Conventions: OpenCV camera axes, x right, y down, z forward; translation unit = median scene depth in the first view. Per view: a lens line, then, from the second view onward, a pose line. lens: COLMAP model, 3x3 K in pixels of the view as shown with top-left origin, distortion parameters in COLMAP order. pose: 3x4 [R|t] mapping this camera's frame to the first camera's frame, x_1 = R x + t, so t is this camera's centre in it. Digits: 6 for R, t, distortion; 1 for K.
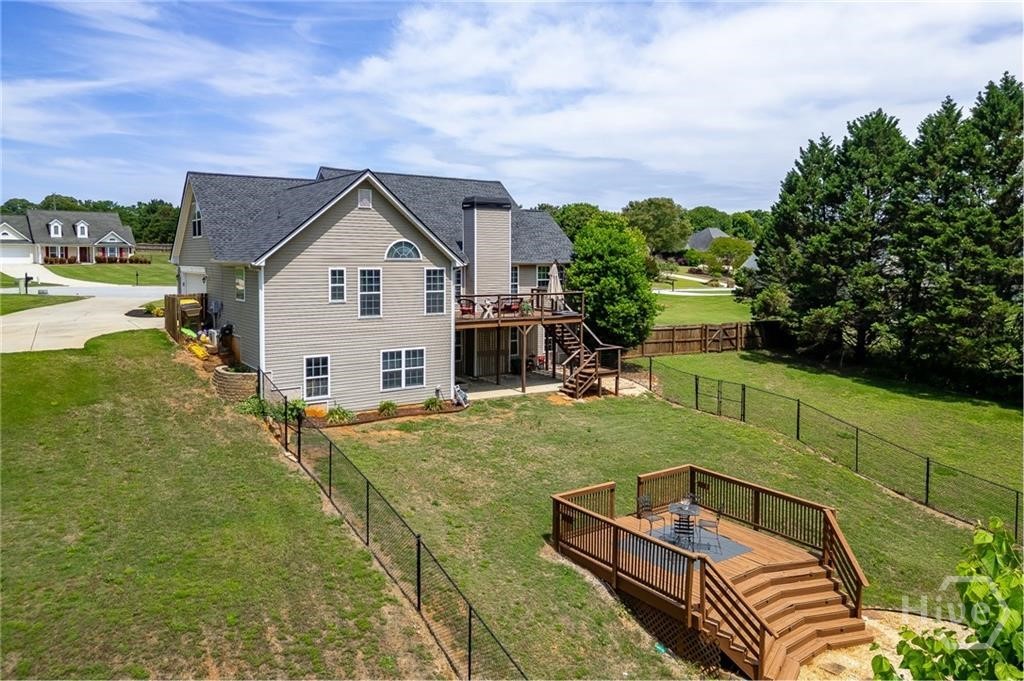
lens RADIAL K [[724.8, 0, 536.8], [0, 724.8, 333.3], [0, 0, 1]] dist [0.065162, -0.072670]
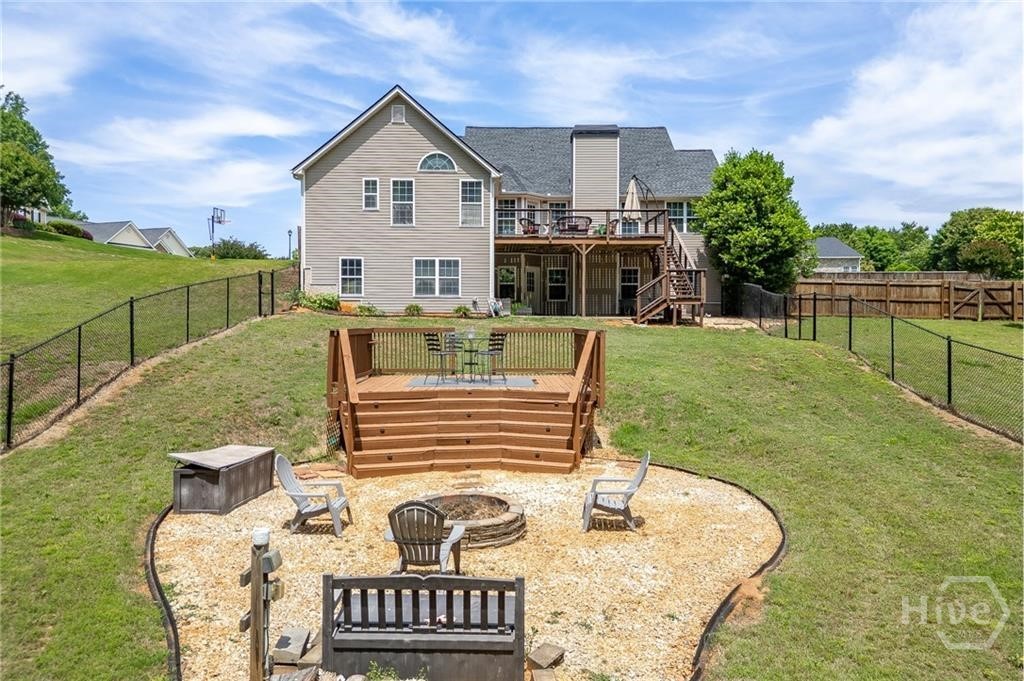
lens RADIAL K [[724.8, 0, 507.4], [0, 724.8, 345.4], [0, 0, 1]] dist [0.065162, -0.072670]
pose [[0.812576, 0.009103, -0.582783, 0.381278], [-0.054504, 0.996684, -0.060426, 0.153968], [0.580301, 0.080865, 0.810378, 0.173693]]
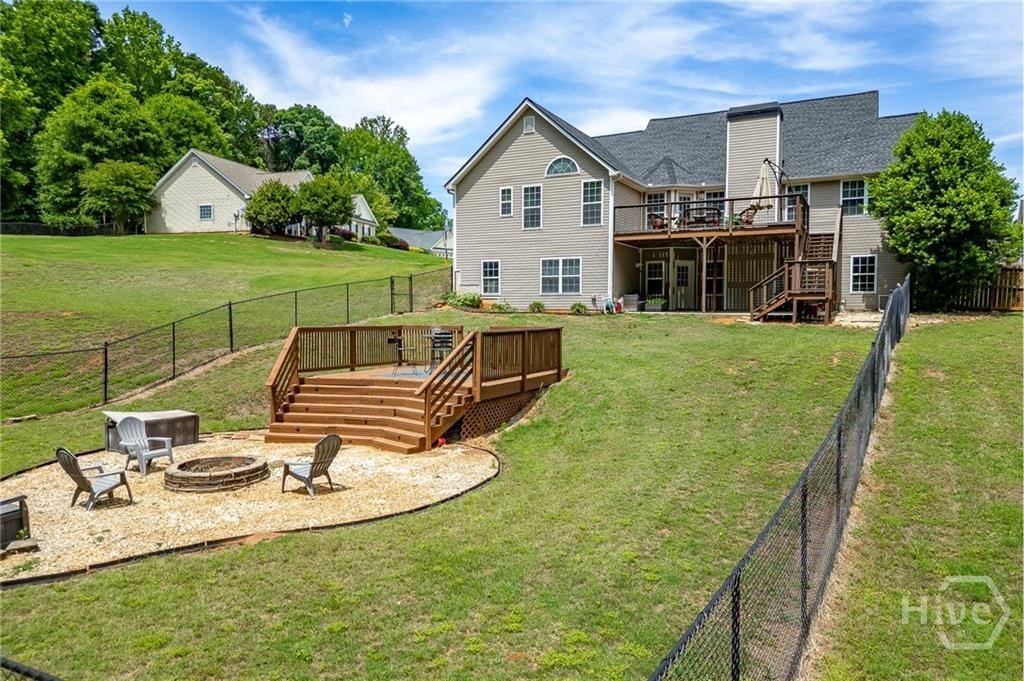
lens RADIAL K [[724.8, 0, 512.3], [0, 724.8, 354.9], [0, 0, 1]] dist [0.065162, -0.072670]
pose [[0.428441, 0.043324, -0.902531, 0.591543], [-0.094339, 0.995536, 0.003005, 0.130021], [0.898632, 0.083856, 0.430615, 0.360015]]
